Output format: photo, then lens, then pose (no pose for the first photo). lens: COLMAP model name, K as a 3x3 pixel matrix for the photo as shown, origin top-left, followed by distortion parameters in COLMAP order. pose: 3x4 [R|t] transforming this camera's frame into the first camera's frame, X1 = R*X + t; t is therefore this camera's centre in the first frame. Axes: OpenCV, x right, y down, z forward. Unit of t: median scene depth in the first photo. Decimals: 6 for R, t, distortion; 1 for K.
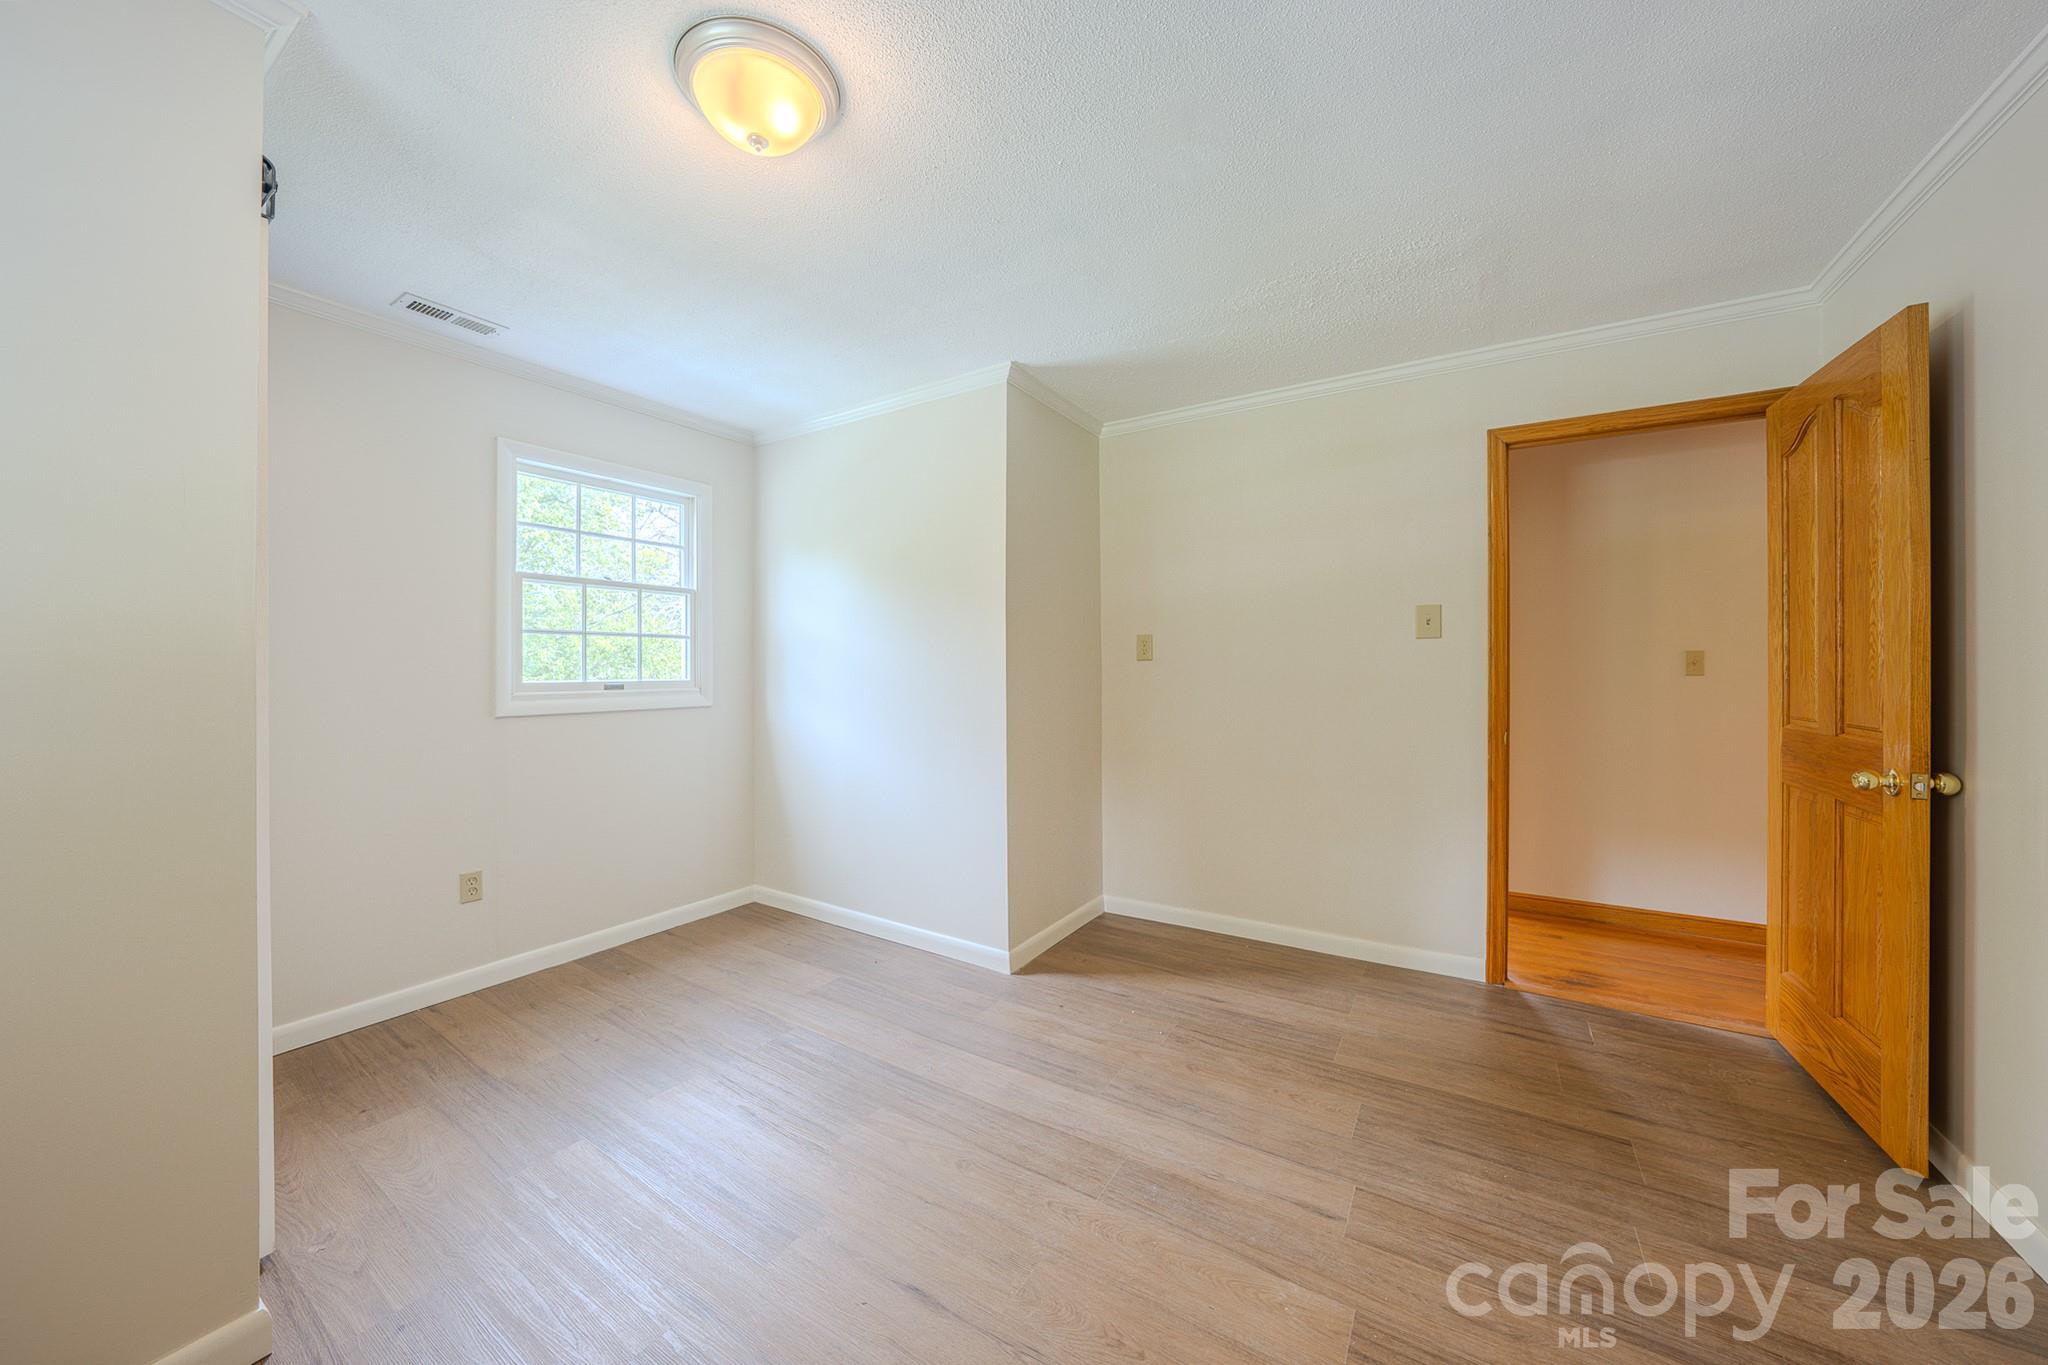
lens RADIAL K [[728.8, 0, 1038.9], [0, 728.8, 675.9], [0, 0, 1]] dist [-0.022267, 0.000264]
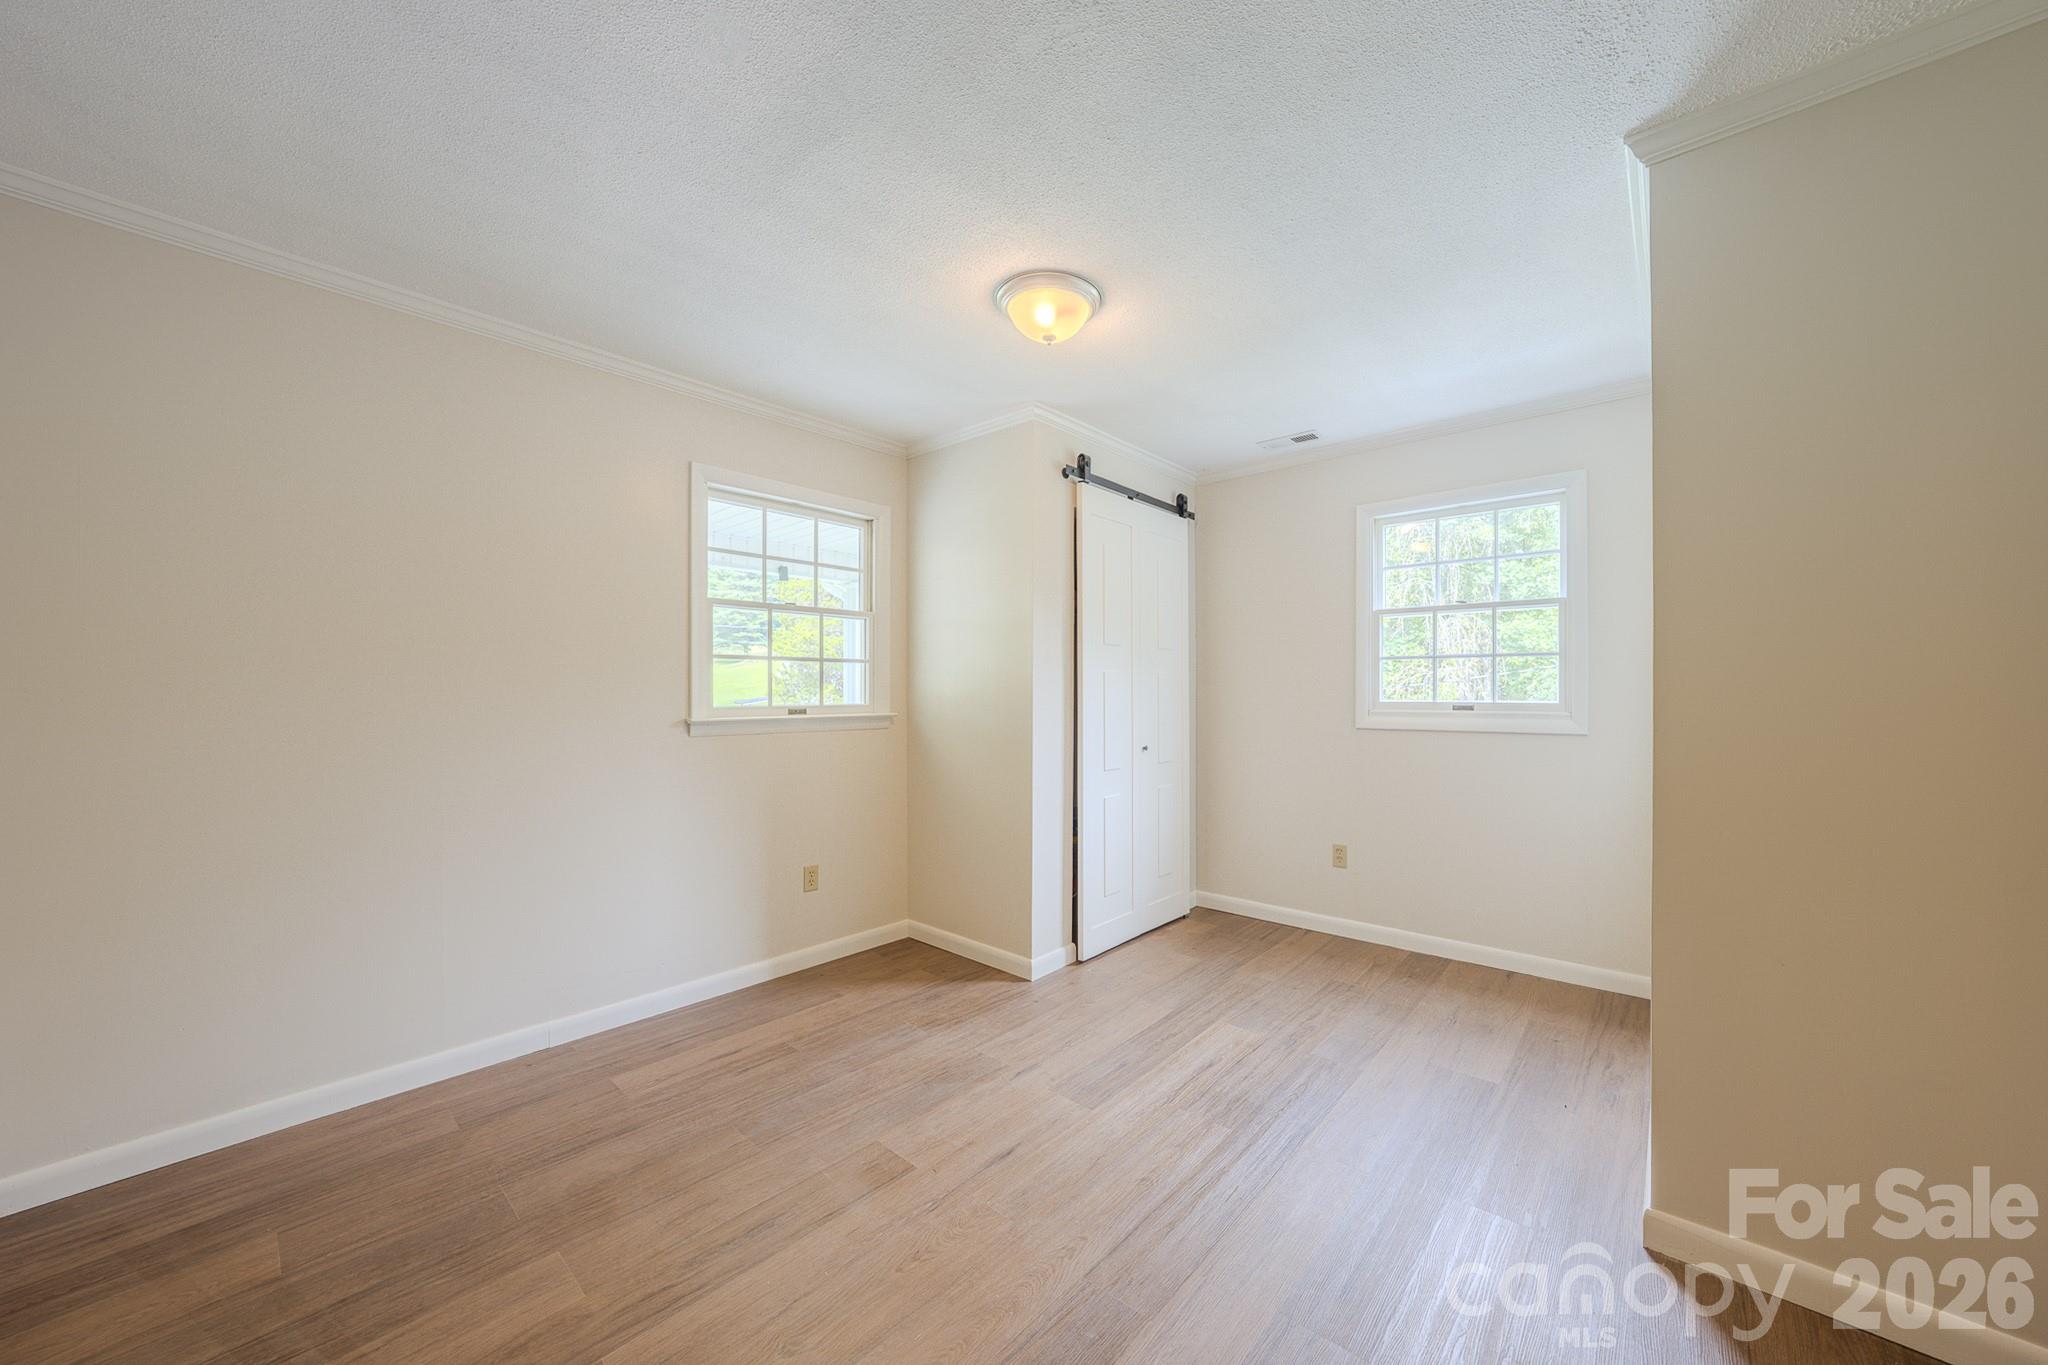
lens RADIAL K [[728.8, 0, 1038.9], [0, 728.8, 675.9], [0, 0, 1]] dist [-0.022267, 0.000264]
pose [[-0.185735, -0.018935, -0.982417, 0.564607], [-0.009620, 0.999801, -0.017451, -0.006308], [0.982553, 0.006209, -0.185880, 0.632371]]
